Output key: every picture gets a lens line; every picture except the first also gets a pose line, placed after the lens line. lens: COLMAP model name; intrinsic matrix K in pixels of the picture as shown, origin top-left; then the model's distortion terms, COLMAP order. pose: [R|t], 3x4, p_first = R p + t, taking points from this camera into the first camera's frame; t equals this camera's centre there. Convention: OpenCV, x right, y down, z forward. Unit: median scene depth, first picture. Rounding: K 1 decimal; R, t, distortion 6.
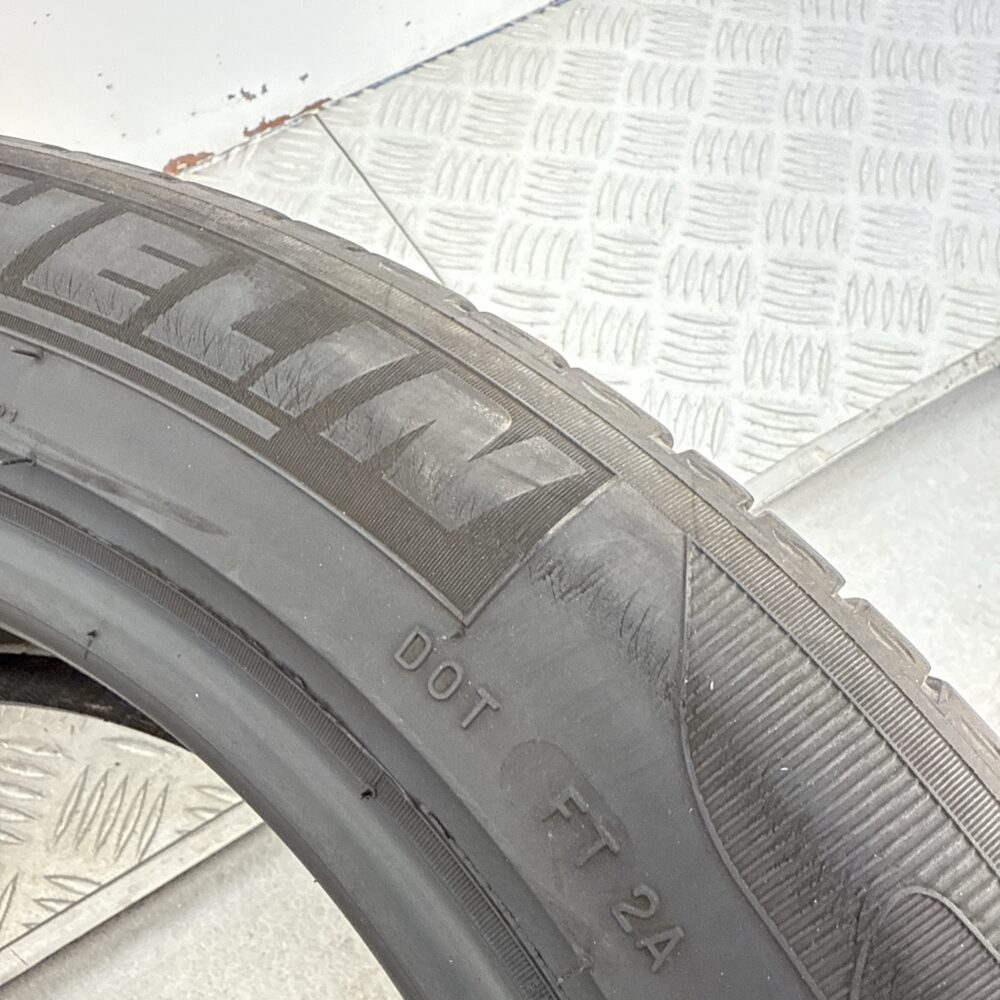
lens RADIAL K [[962.1, 0, 500.0], [0, 962.1, 500.0], [0, 0, 1]] dist [-0.000271, 0.000572]
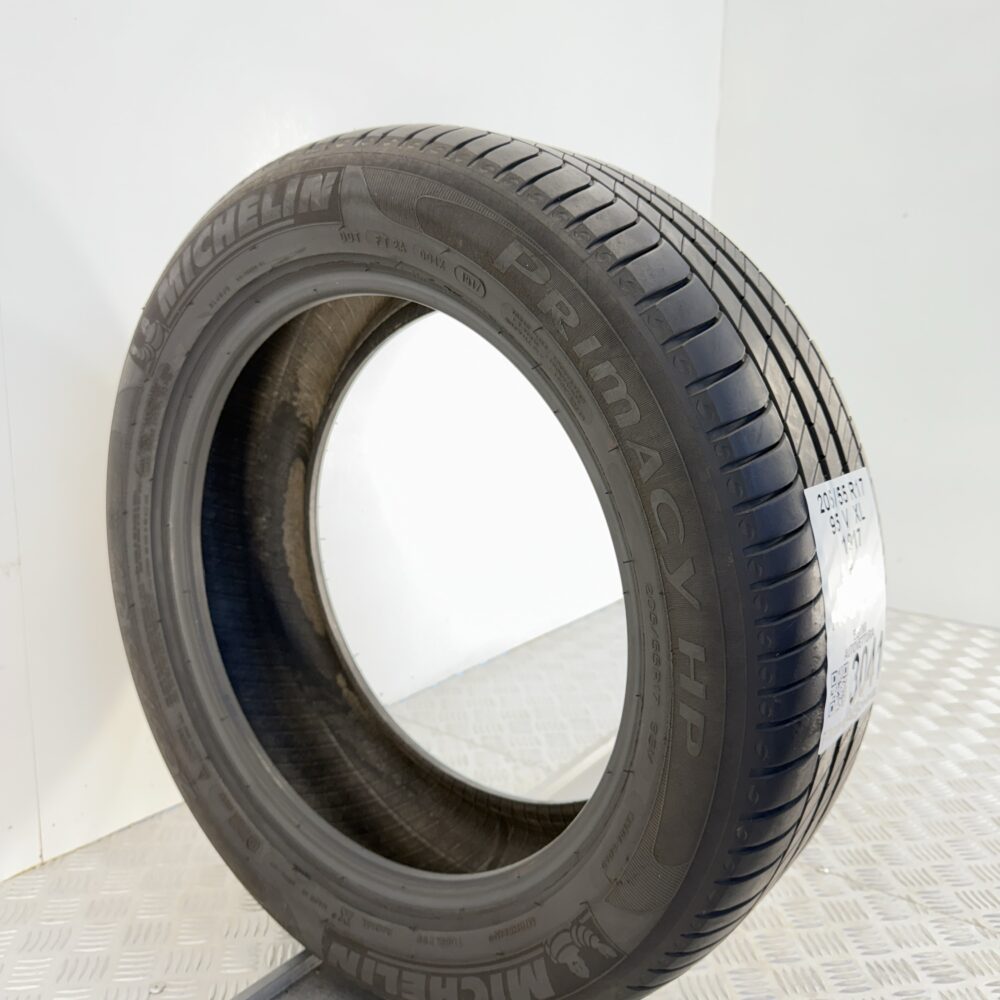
lens RADIAL K [[1012.4, 0, 500.0], [0, 1012.4, 500.0], [0, 0, 1]] dist [0.020621, -0.025872]
pose [[0.616053, -0.552538, -0.561409, 1.811185], [0.714966, 0.691364, 0.104117, 0.814110], [0.330610, -0.465530, 0.820962, -2.451372]]
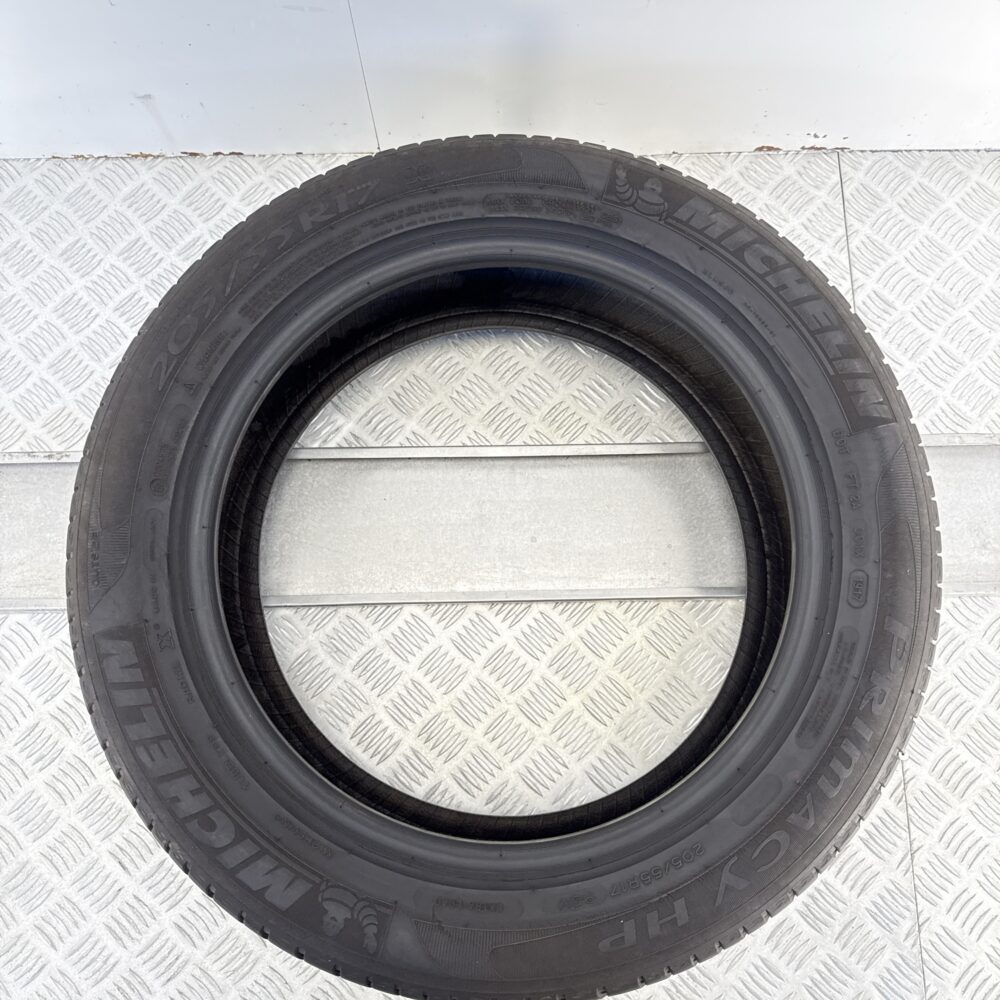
lens RADIAL K [[1012.4, 0, 500.0], [0, 1012.4, 500.0], [0, 0, 1]] dist [0.020621, -0.025872]
pose [[0.860425, 0.506656, -0.054487, -0.880943], [-0.479297, 0.840966, 0.251099, -0.019221], [0.173042, -0.189936, 0.966427, -3.379129]]
